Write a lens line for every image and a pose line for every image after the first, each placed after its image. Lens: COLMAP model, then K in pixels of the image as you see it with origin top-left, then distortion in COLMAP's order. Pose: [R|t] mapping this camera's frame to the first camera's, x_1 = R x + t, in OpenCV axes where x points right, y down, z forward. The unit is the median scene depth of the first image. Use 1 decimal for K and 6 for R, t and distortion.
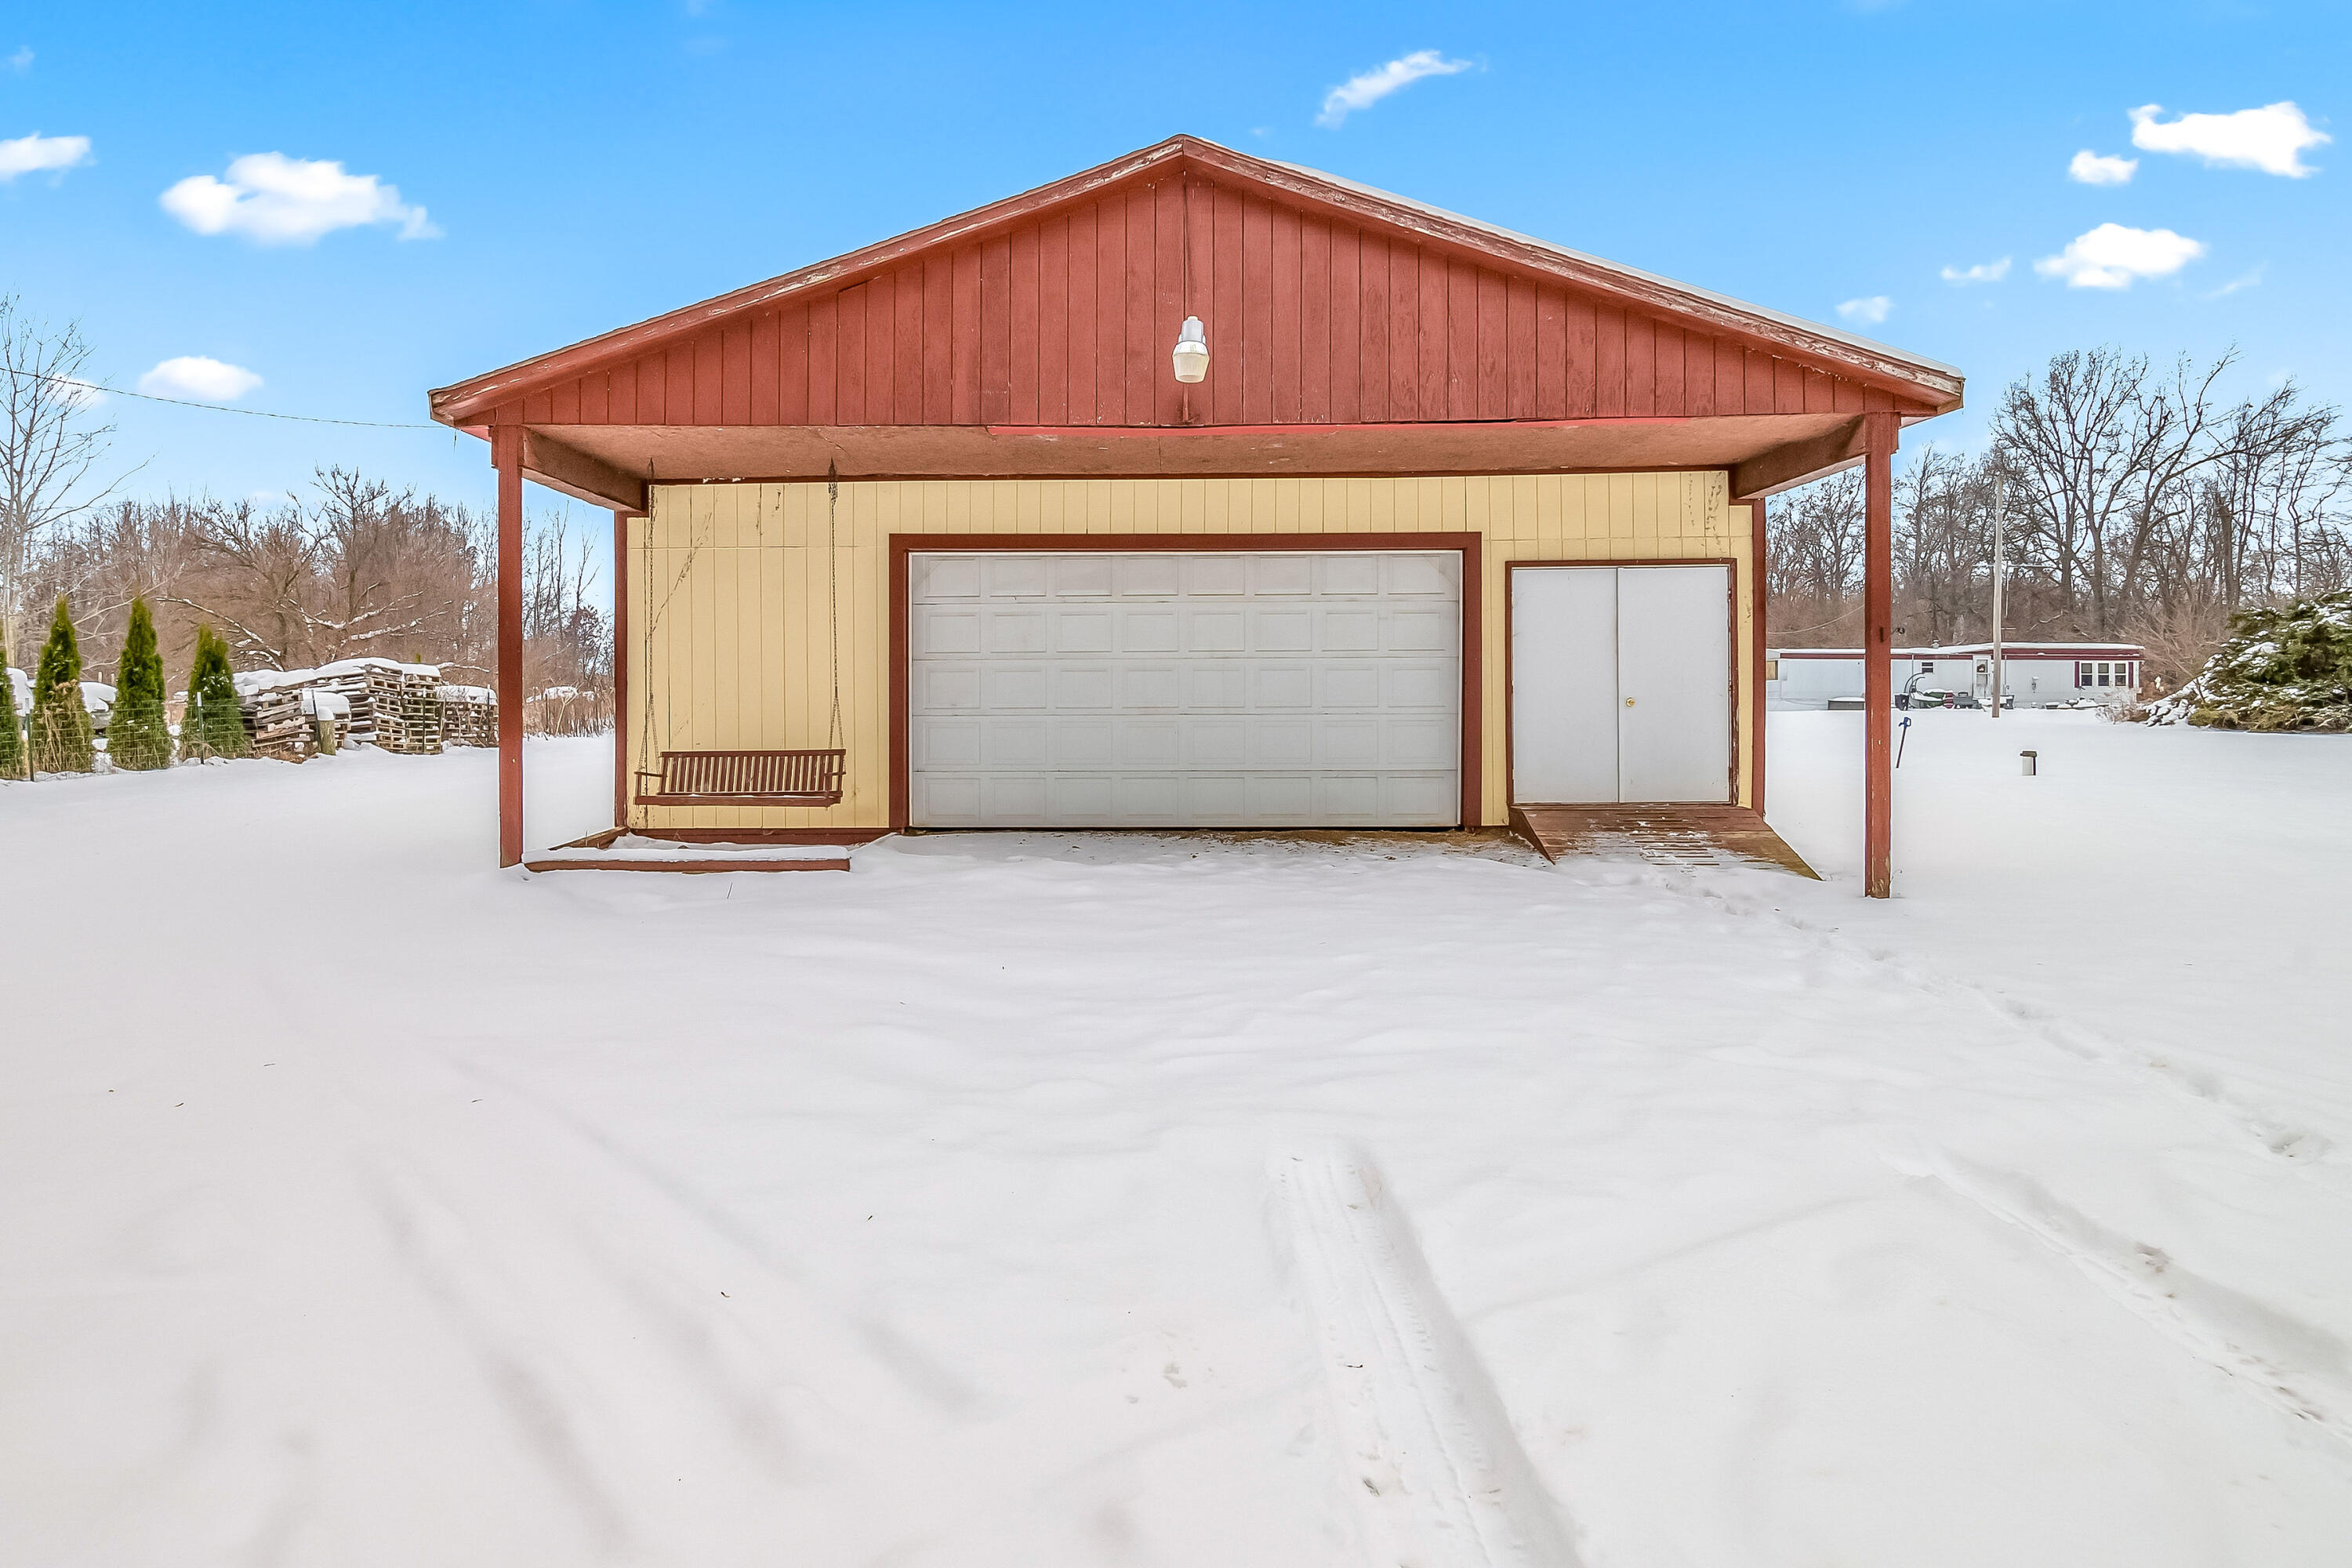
lens RADIAL K [[1466.0, 0, 1175.6], [0, 1466.0, 772.1], [0, 0, 1]] dist [0.007533, 0.001797]
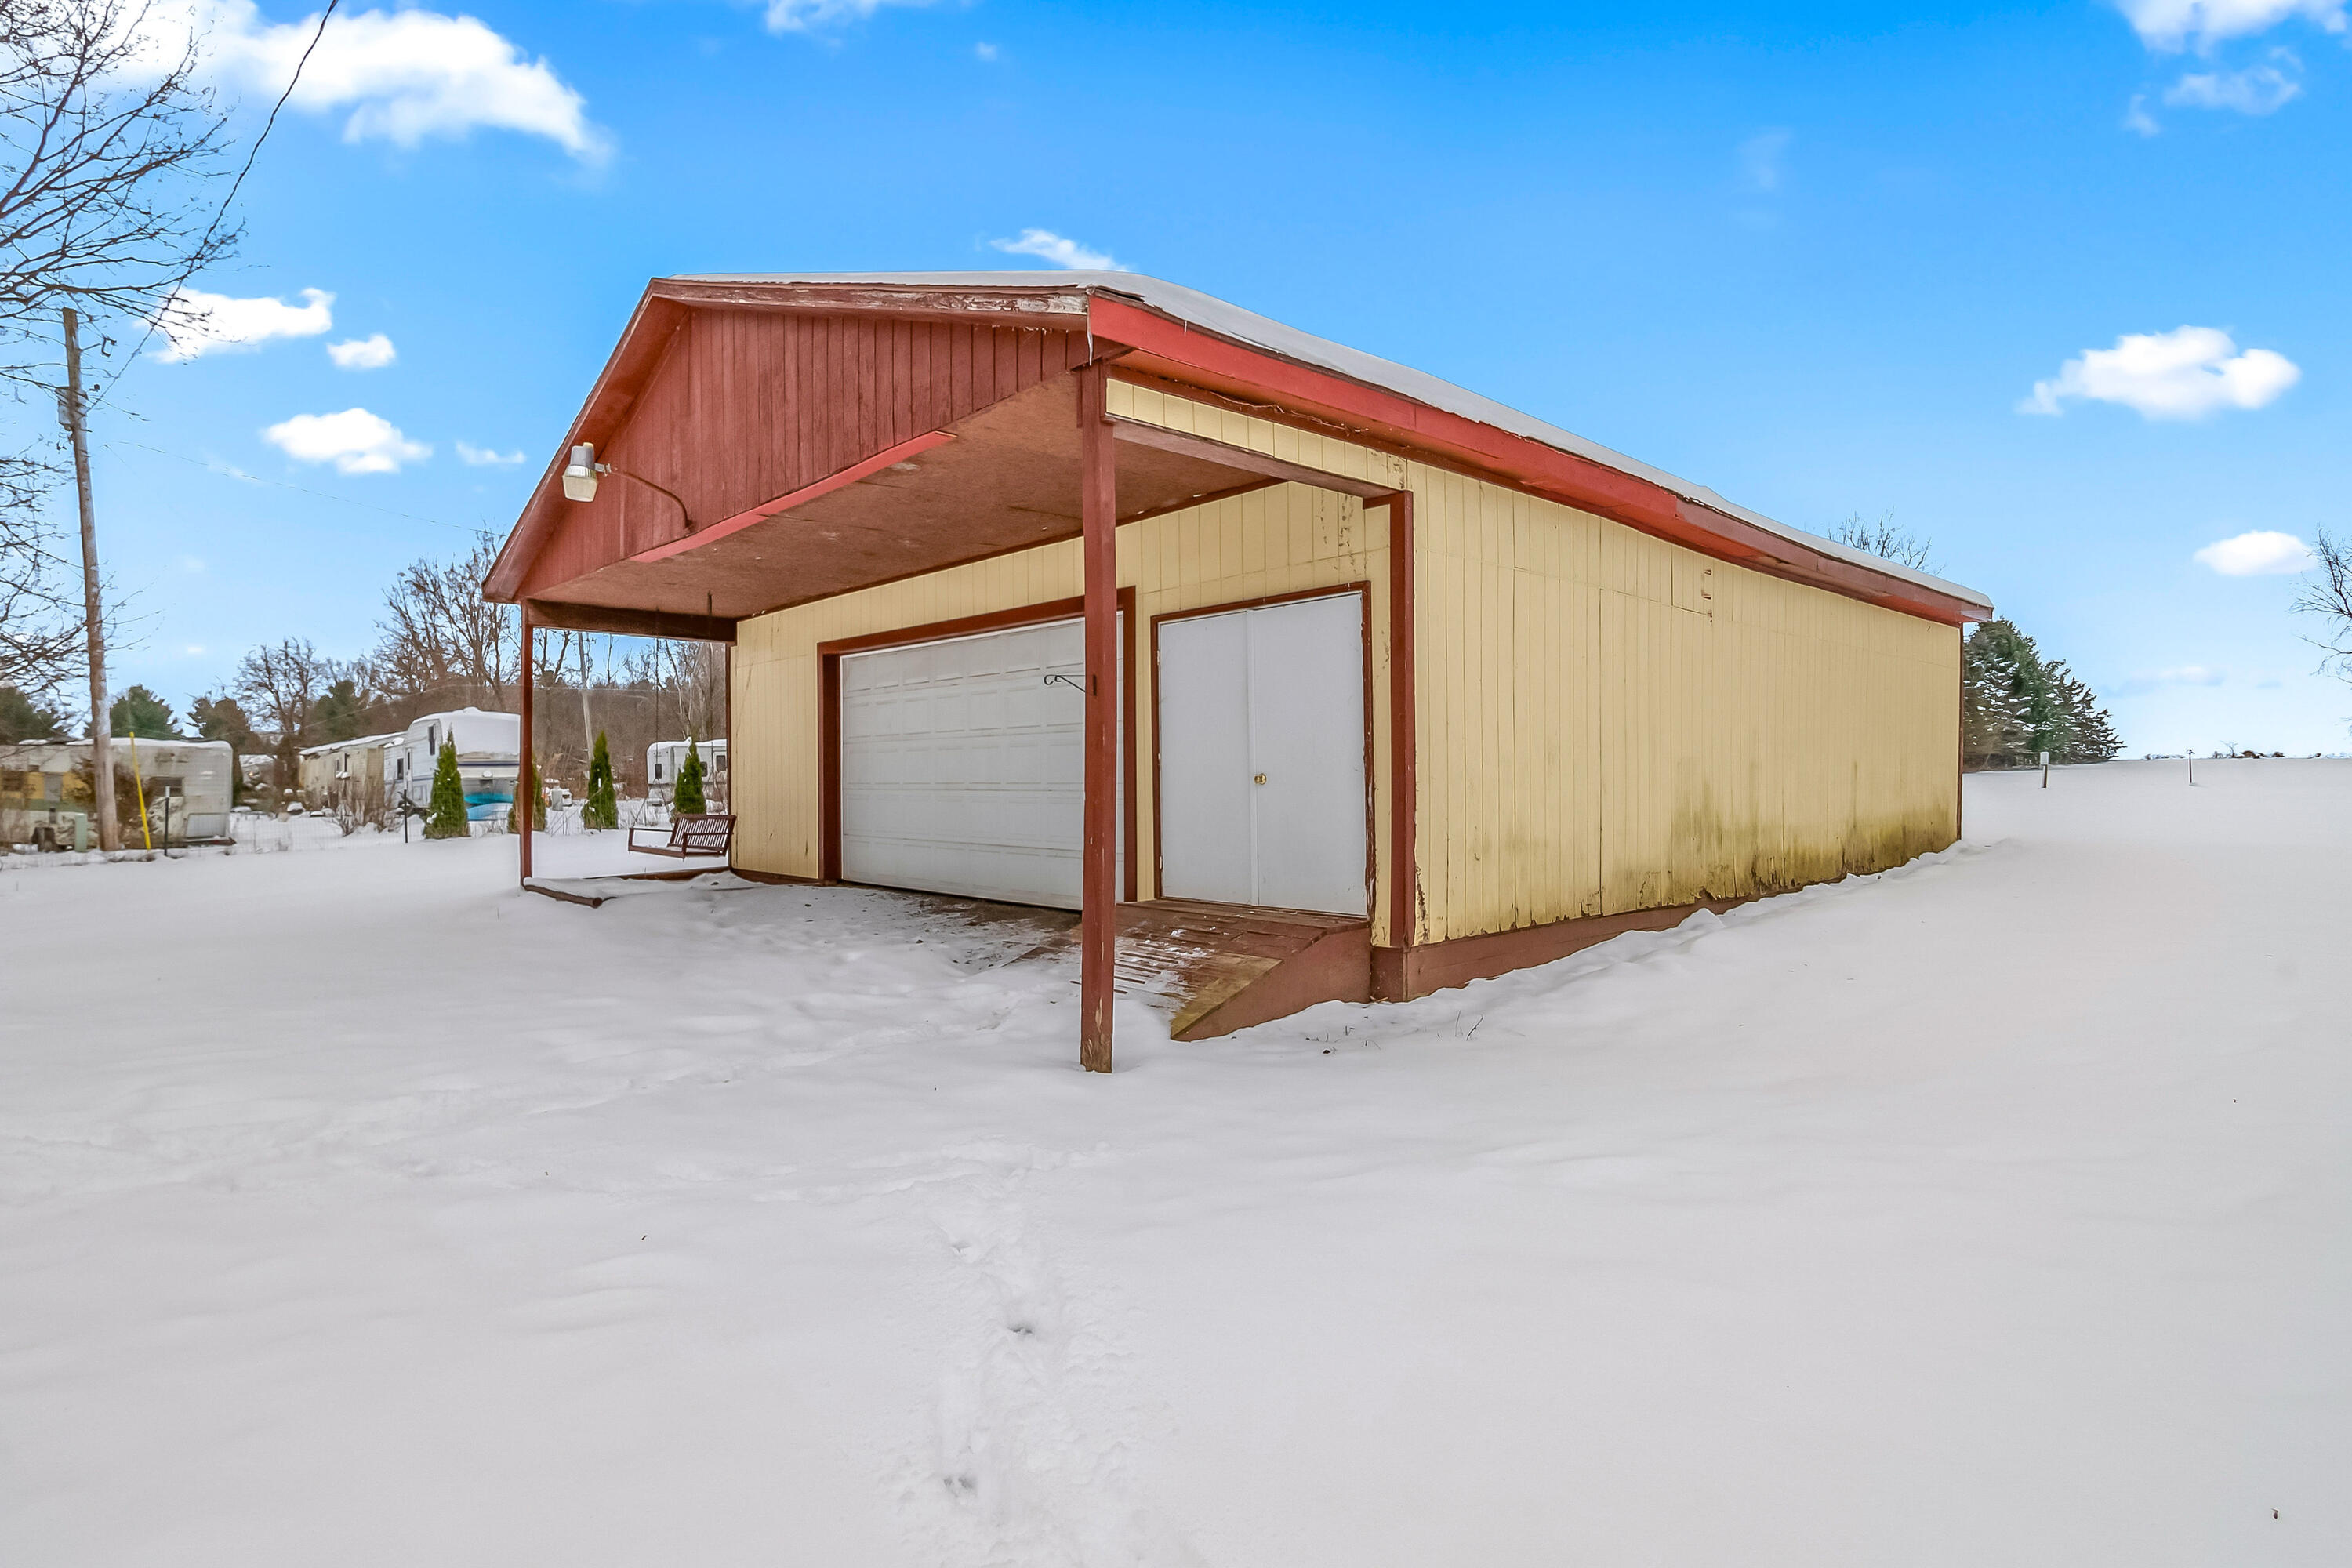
lens RADIAL K [[1170.3, 0, 1176.0], [0, 1170.3, 786.7], [0, 0, 1]] dist [0.013527, -0.000030]
pose [[0.699863, 0.003630, -0.714267, 0.730741], [-0.021814, 0.999629, -0.016293, -0.031546], [0.713943, 0.026984, 0.699683, 0.526410]]
